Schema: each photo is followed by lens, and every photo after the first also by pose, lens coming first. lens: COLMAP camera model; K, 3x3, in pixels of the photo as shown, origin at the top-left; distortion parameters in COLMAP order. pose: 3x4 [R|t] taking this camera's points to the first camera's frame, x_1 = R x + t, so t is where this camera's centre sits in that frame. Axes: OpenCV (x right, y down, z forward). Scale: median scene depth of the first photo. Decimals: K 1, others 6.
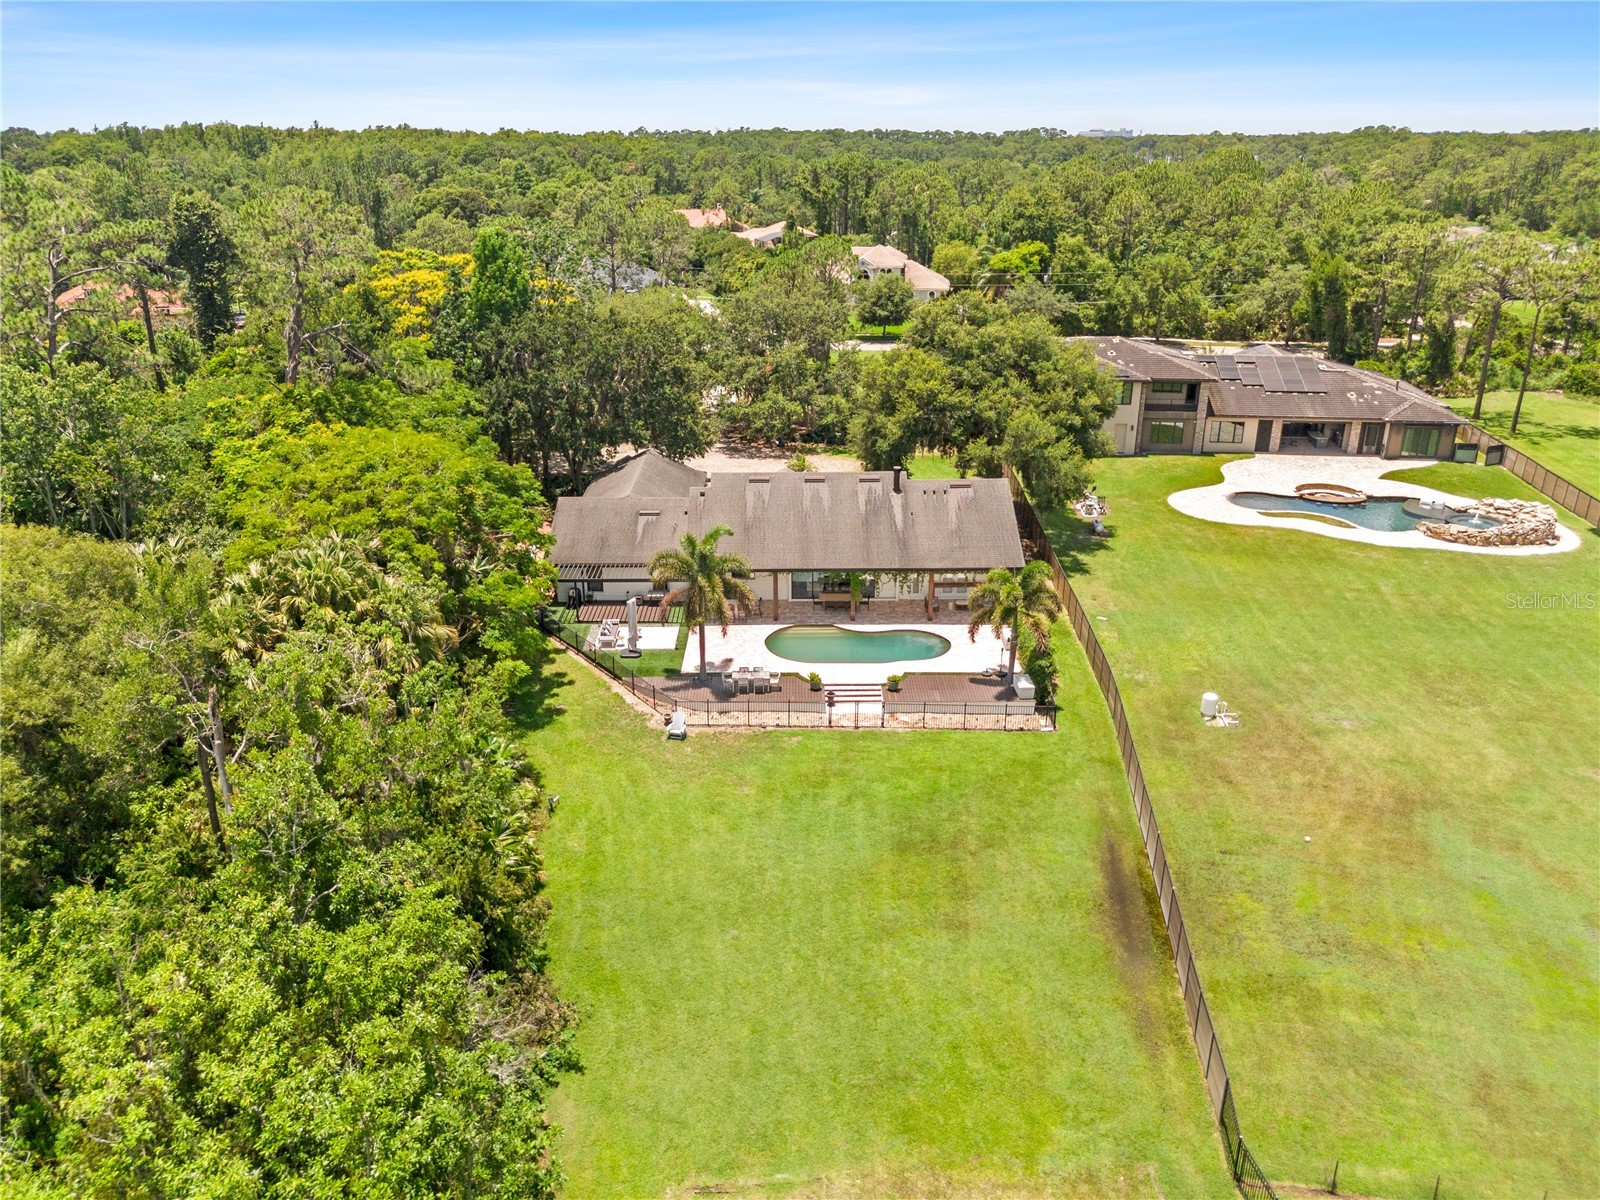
lens RADIAL K [[1191.4, 0, 800.0], [0, 1191.4, 600.0], [0, 0, 1]] dist [0.054851, -0.051353]
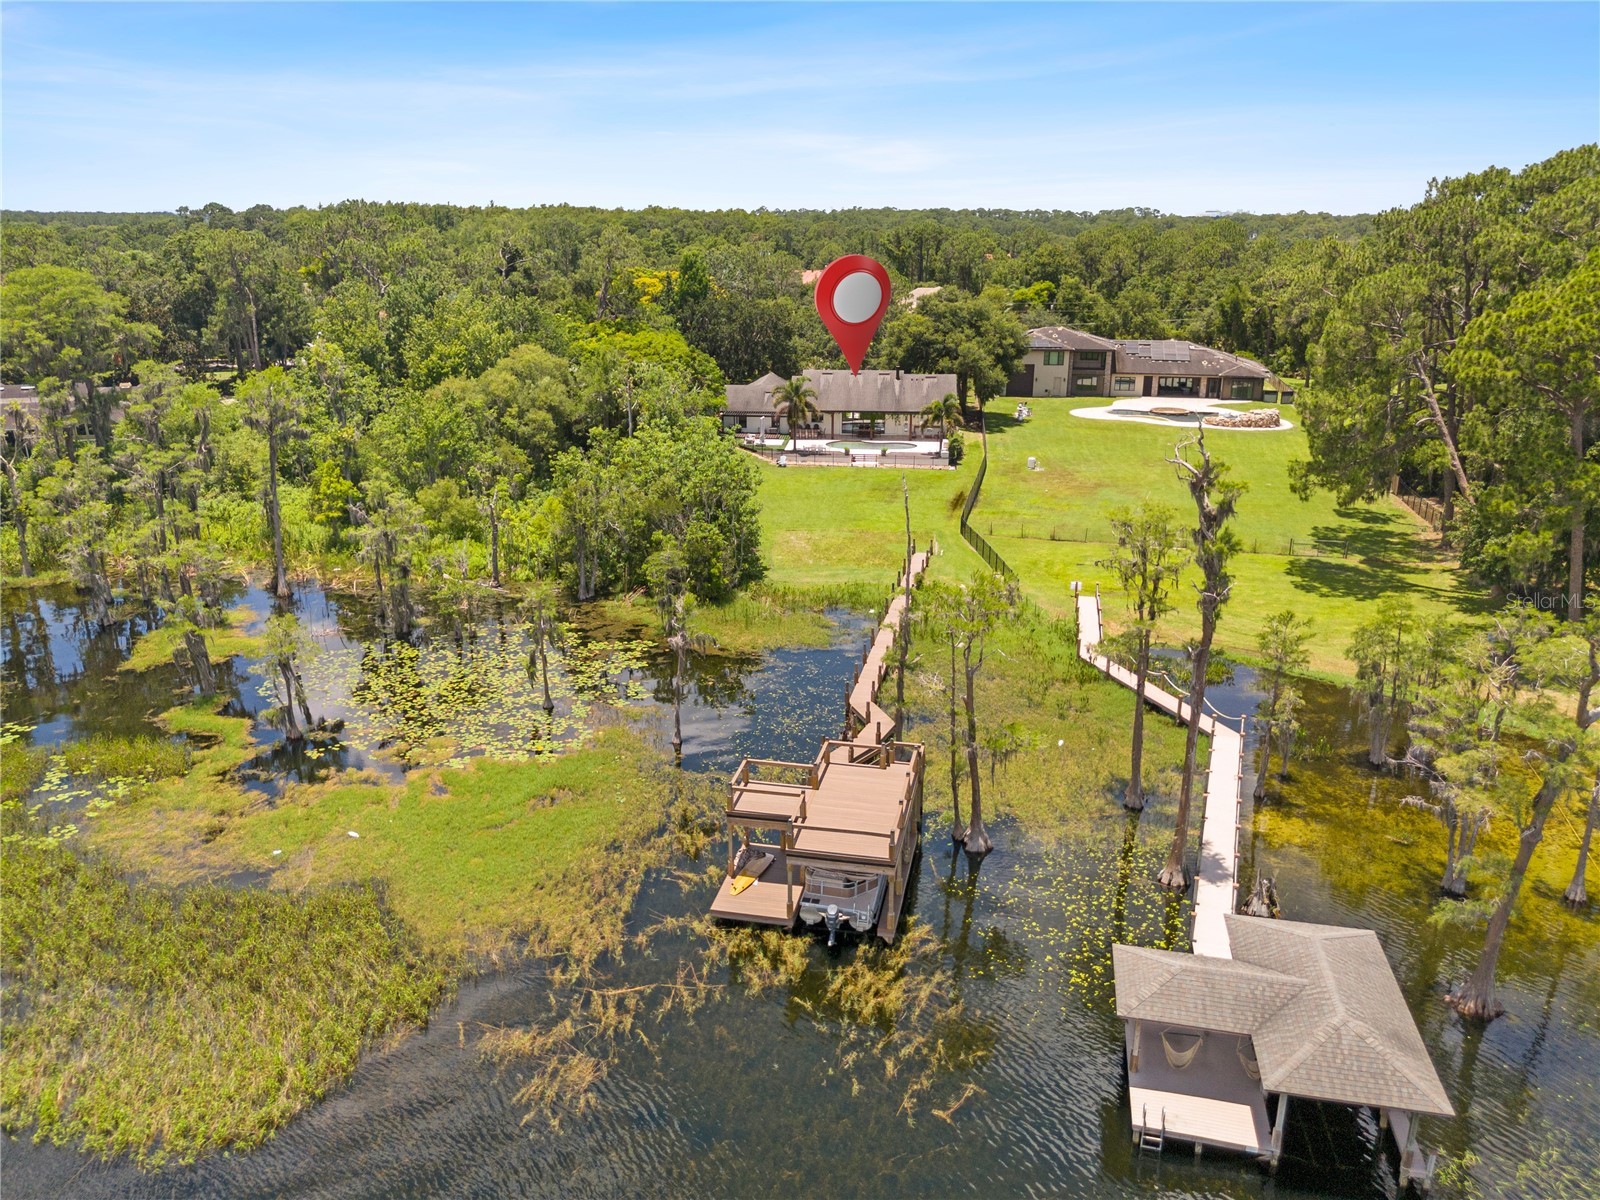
lens RADIAL K [[1191.4, 0, 800.0], [0, 1191.4, 600.0], [0, 0, 1]] dist [0.054851, -0.051353]
pose [[0.995824, 0.030190, -0.086159, 0.051347], [-0.035225, 0.997722, -0.057527, 0.196560], [0.084226, 0.060321, 0.994619, -0.474188]]
